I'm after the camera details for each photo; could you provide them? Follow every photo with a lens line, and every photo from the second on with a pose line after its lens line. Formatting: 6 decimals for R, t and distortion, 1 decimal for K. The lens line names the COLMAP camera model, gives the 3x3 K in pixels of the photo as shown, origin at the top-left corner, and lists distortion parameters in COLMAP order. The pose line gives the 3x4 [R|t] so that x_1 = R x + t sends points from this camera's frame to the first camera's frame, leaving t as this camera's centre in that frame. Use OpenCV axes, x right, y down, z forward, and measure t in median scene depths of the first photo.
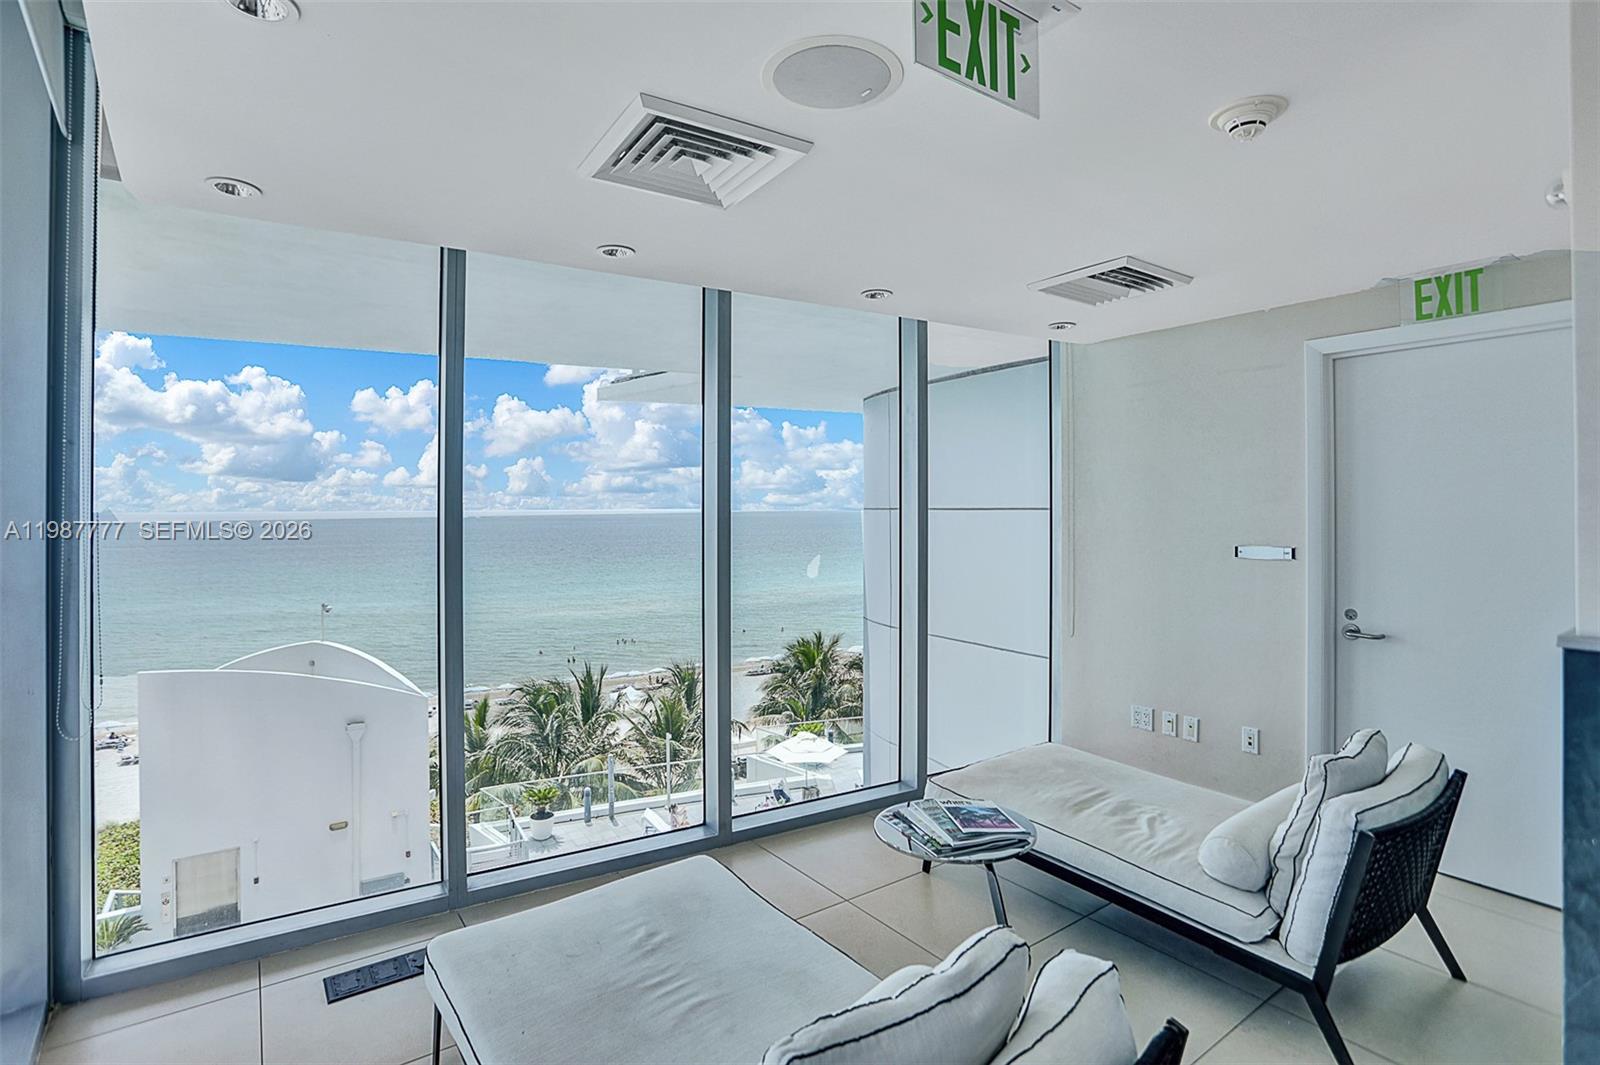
lens RADIAL K [[766.7, 0, 798.4], [0, 766.7, 526.0], [0, 0, 1]] dist [-0.004282, -0.000339]
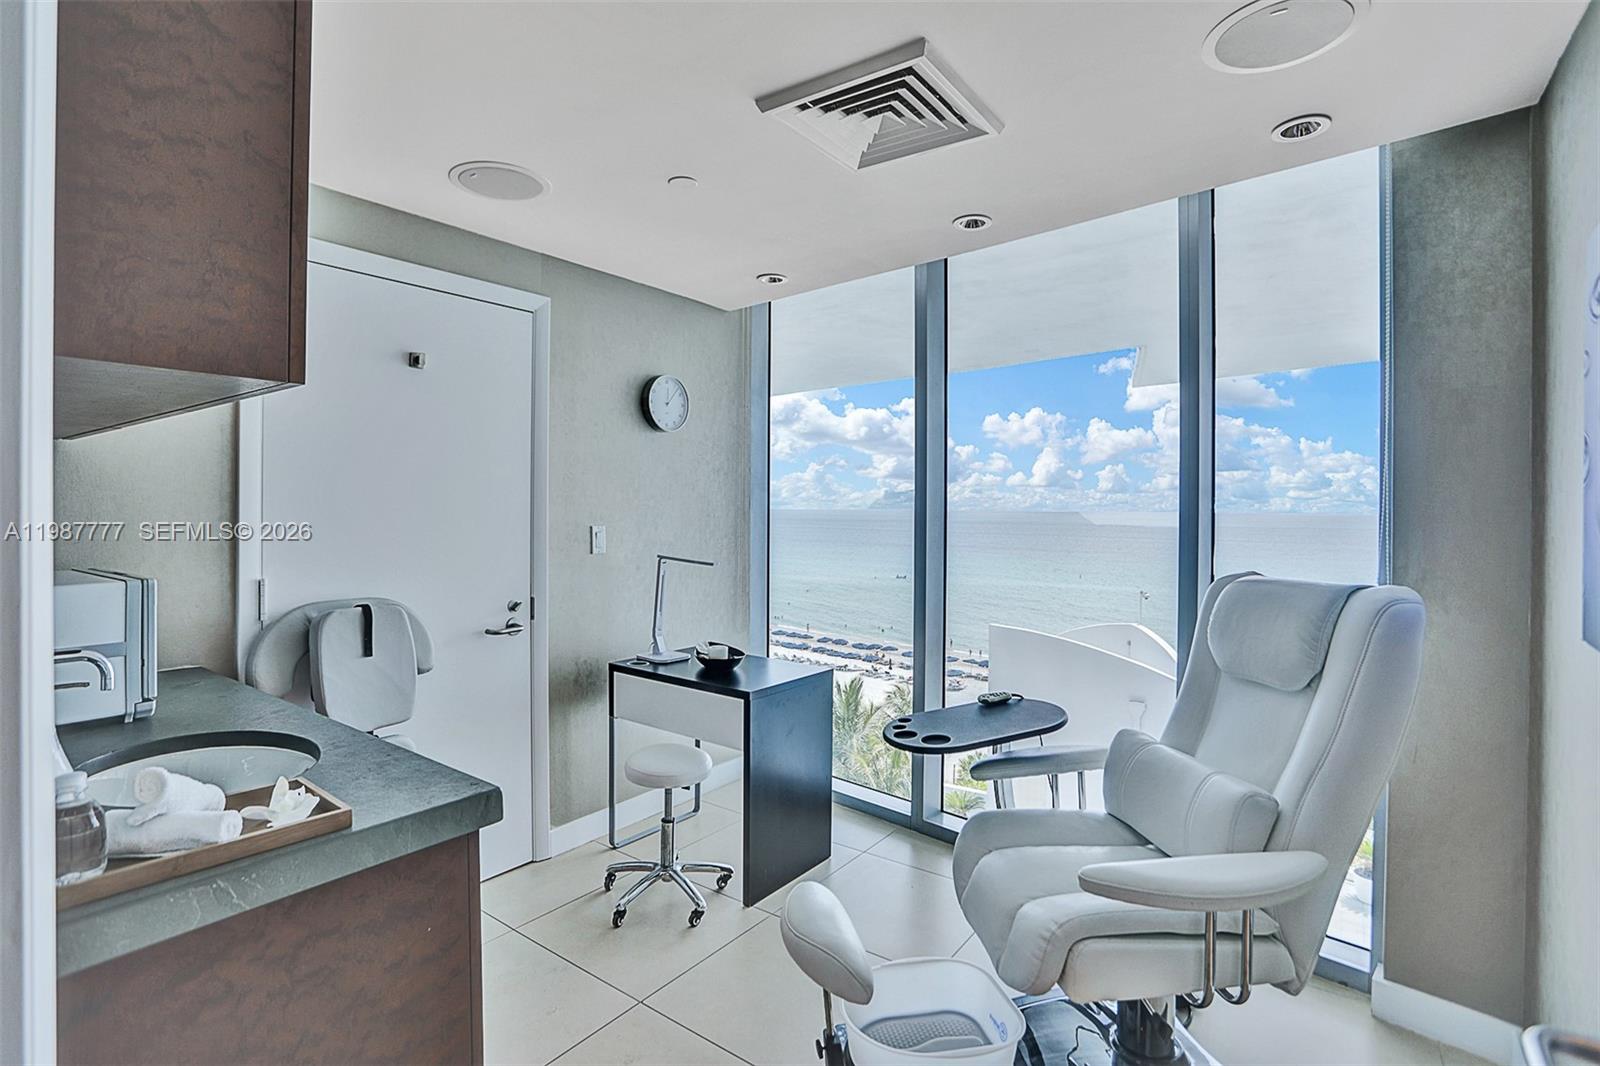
lens RADIAL K [[766.7, 0, 799.6], [0, 766.7, 520.9], [0, 0, 1]] dist [-0.004282, -0.000339]
pose [[0.999979, -0.003349, -0.005630, -0.901387], [0.003370, 0.999987, 0.003730, 0.003788], [0.005618, -0.003749, 0.999977, -0.362126]]
